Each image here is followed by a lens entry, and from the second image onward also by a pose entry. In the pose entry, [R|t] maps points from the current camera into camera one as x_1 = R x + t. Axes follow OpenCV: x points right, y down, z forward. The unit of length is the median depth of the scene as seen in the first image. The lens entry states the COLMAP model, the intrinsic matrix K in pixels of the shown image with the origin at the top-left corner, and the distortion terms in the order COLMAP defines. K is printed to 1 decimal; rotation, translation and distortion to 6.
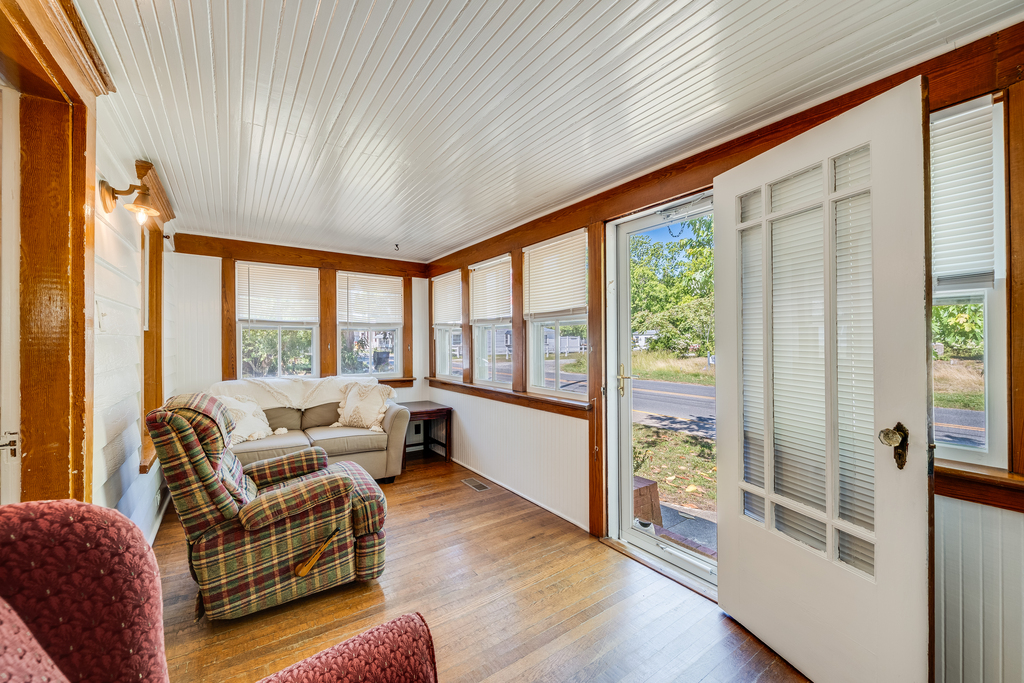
lens RADIAL K [[413.0, 0, 511.6], [0, 413.0, 343.2], [0, 0, 1]] dist [-0.004043, 0.000001]
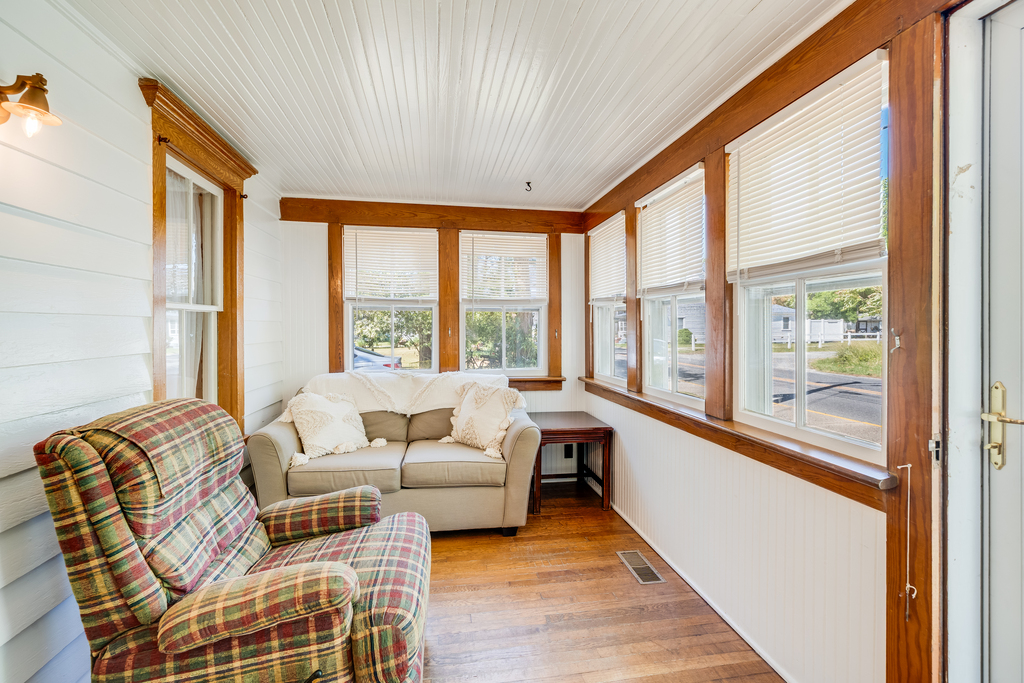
lens RADIAL K [[474.4, 0, 512.5], [0, 474.4, 332.7], [0, 0, 1]] dist [-0.000593, 0.000239]
pose [[0.903270, 0.006591, -0.429021, 0.042239], [-0.002778, 0.999951, 0.009515, 0.001101], [0.429063, -0.007403, 0.903244, 0.345364]]
